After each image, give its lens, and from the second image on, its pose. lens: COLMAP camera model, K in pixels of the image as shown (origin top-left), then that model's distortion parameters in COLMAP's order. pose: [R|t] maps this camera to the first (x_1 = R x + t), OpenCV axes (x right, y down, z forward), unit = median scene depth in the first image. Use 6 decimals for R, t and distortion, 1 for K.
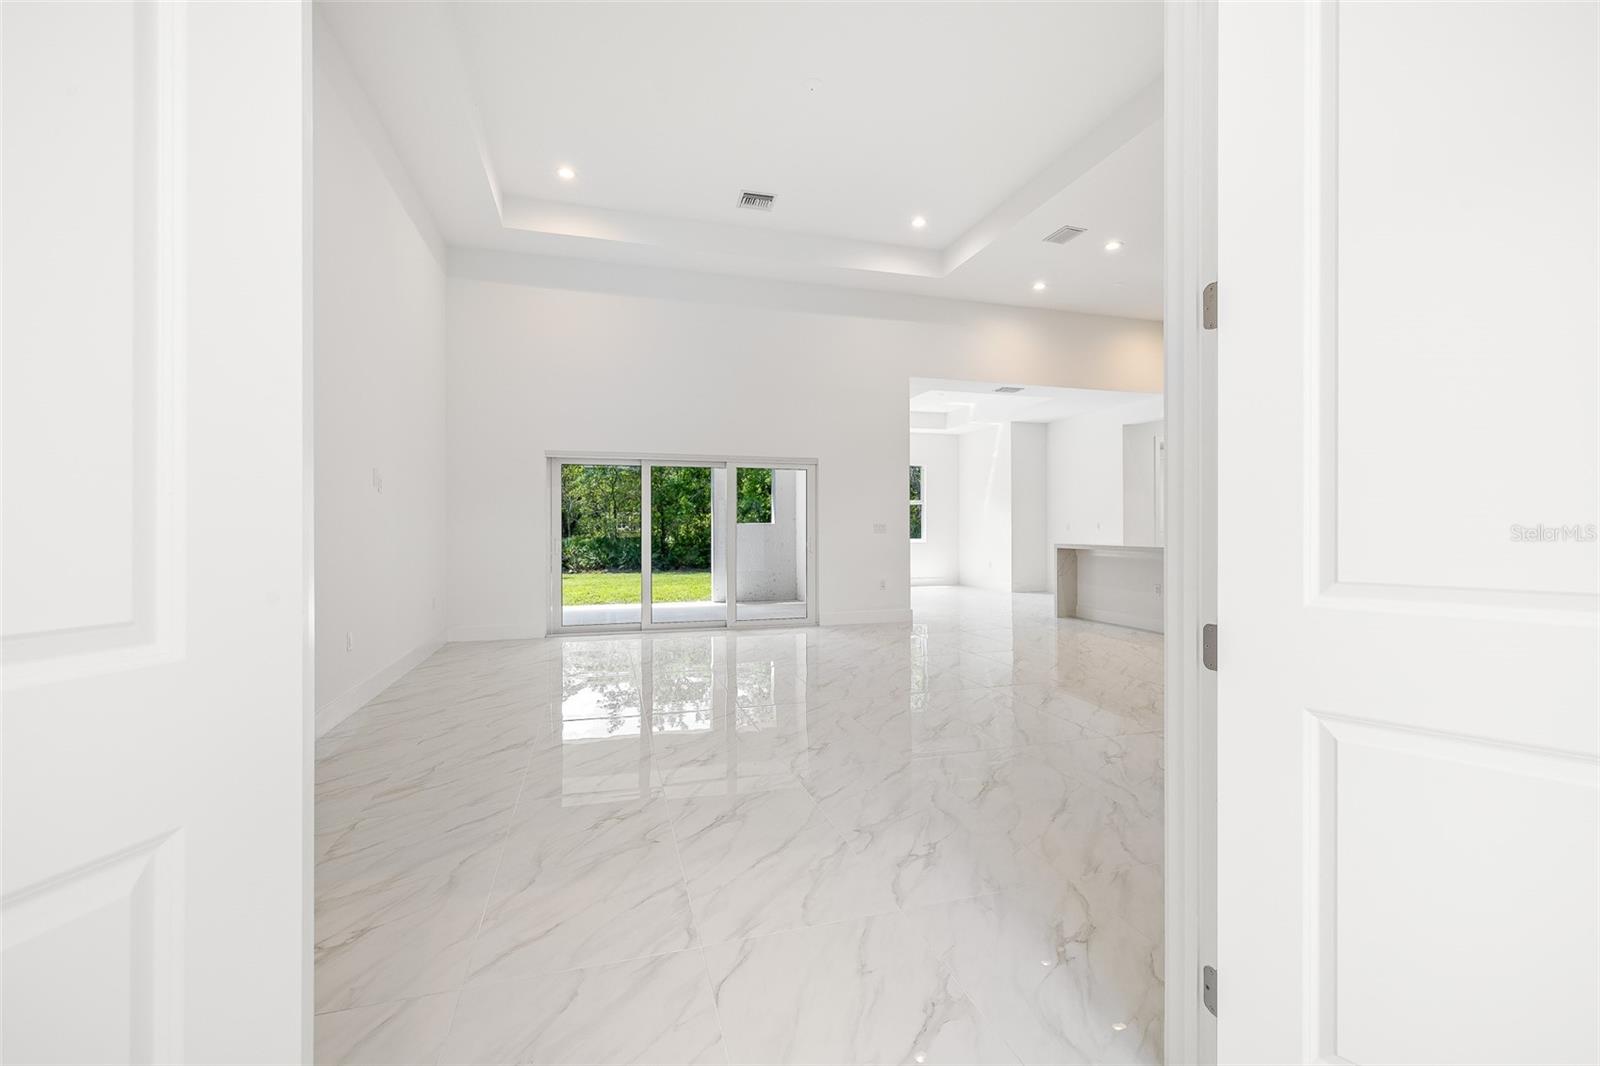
lens RADIAL K [[667.6, 0, 797.6], [0, 667.6, 527.5], [0, 0, 1]] dist [0.000573, 0.000446]
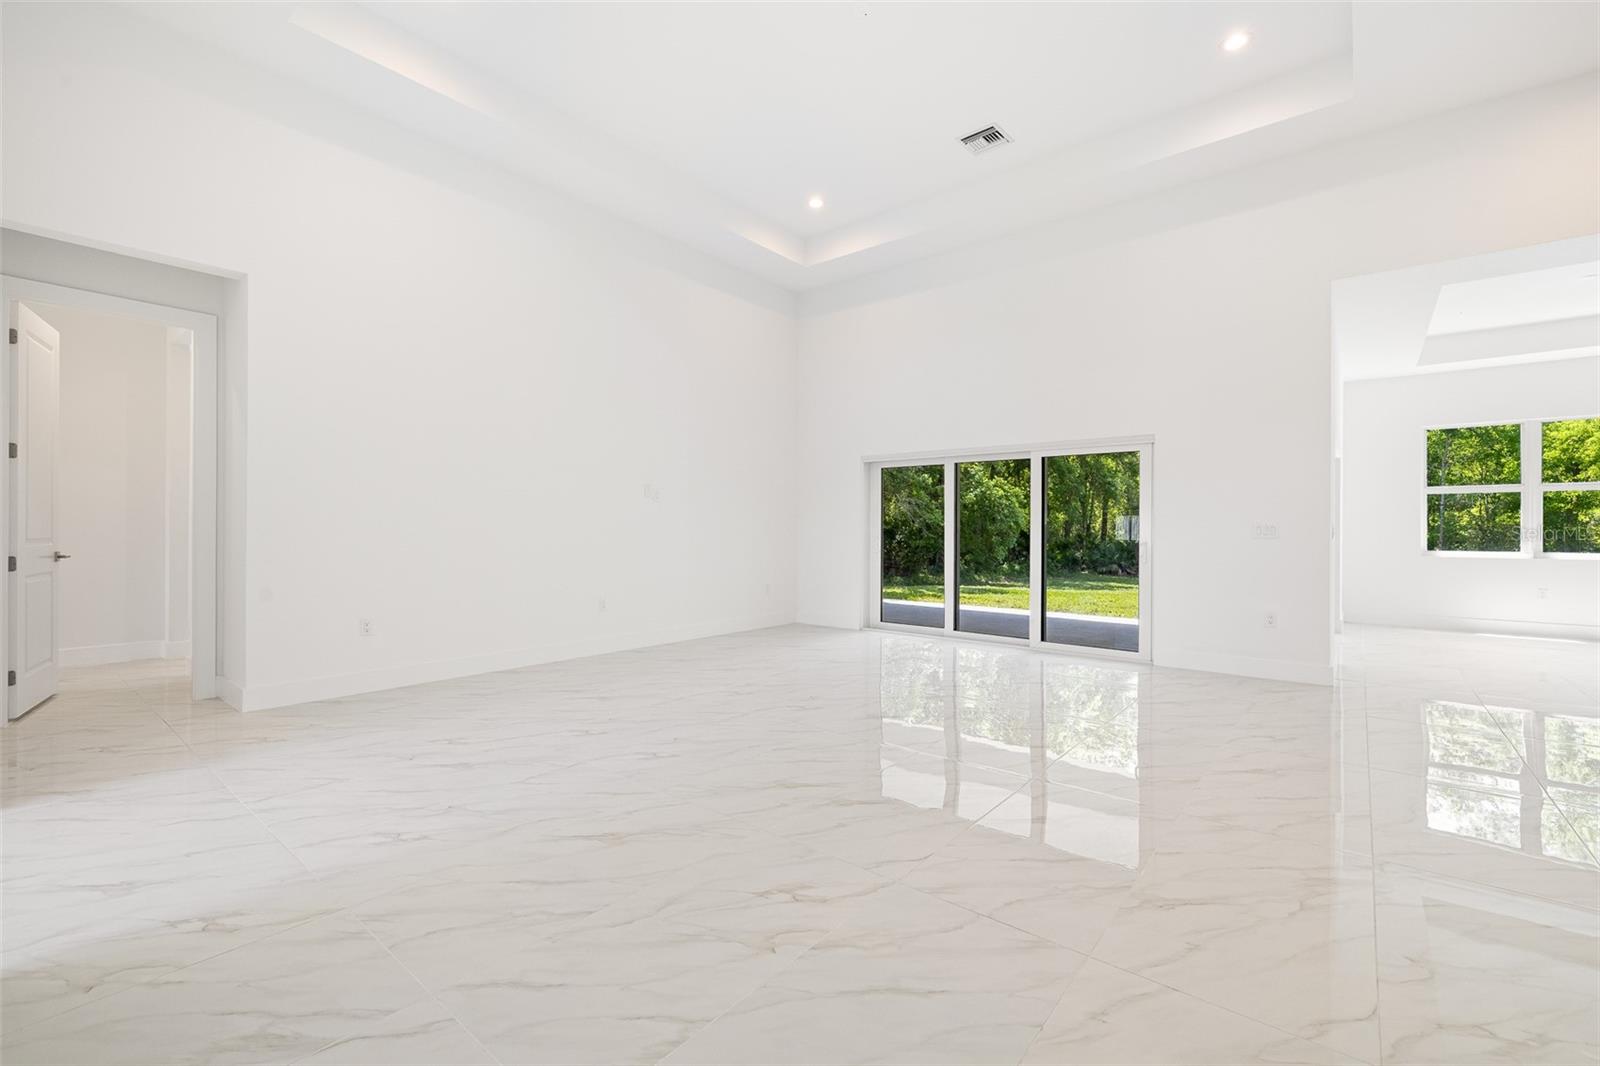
lens RADIAL K [[676.2, 0, 806.2], [0, 676.2, 529.5], [0, 0, 1]] dist [0.001215, 0.000379]
pose [[0.566420, 0.005665, -0.824097, 0.440595], [-0.004940, 0.999982, 0.003479, -0.000946], [0.824102, 0.002101, 0.566438, 0.284970]]
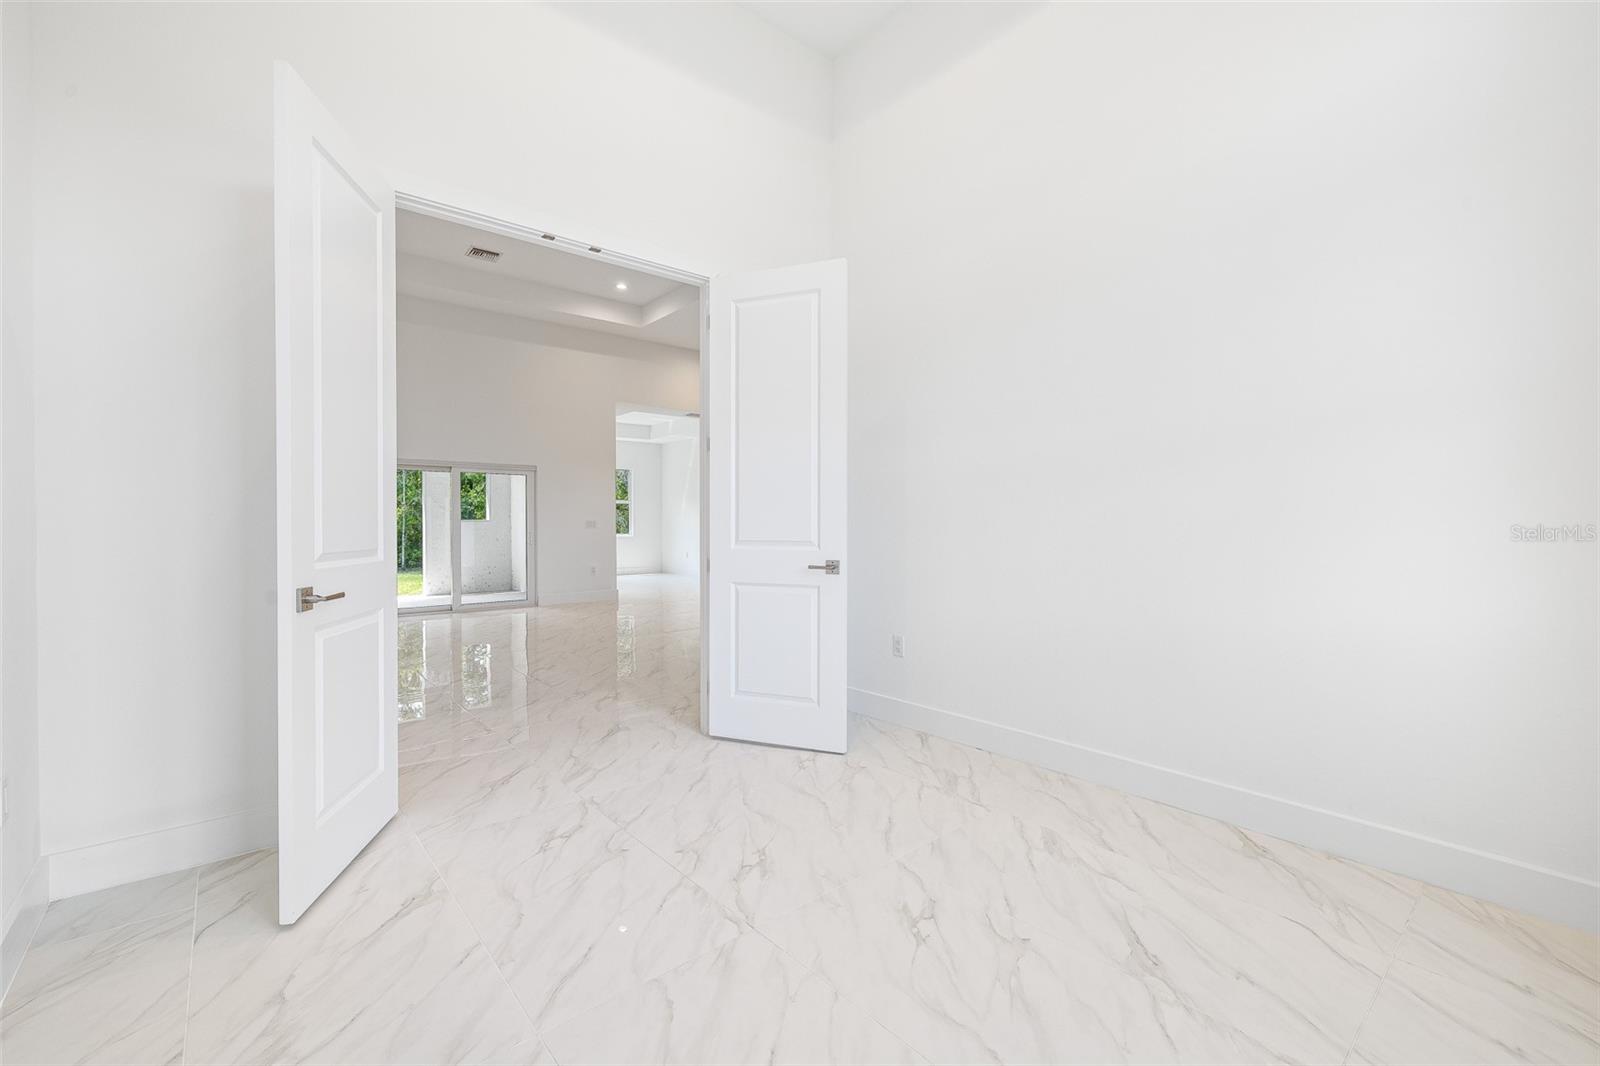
lens RADIAL K [[667.6, 0, 797.6], [0, 667.6, 527.5], [0, 0, 1]] dist [0.000573, 0.000446]
pose [[0.912719, -0.002613, 0.408579, -0.032627], [0.000420, 0.999985, 0.005457, 0.000149], [-0.408587, -0.004810, 0.912707, -0.290506]]
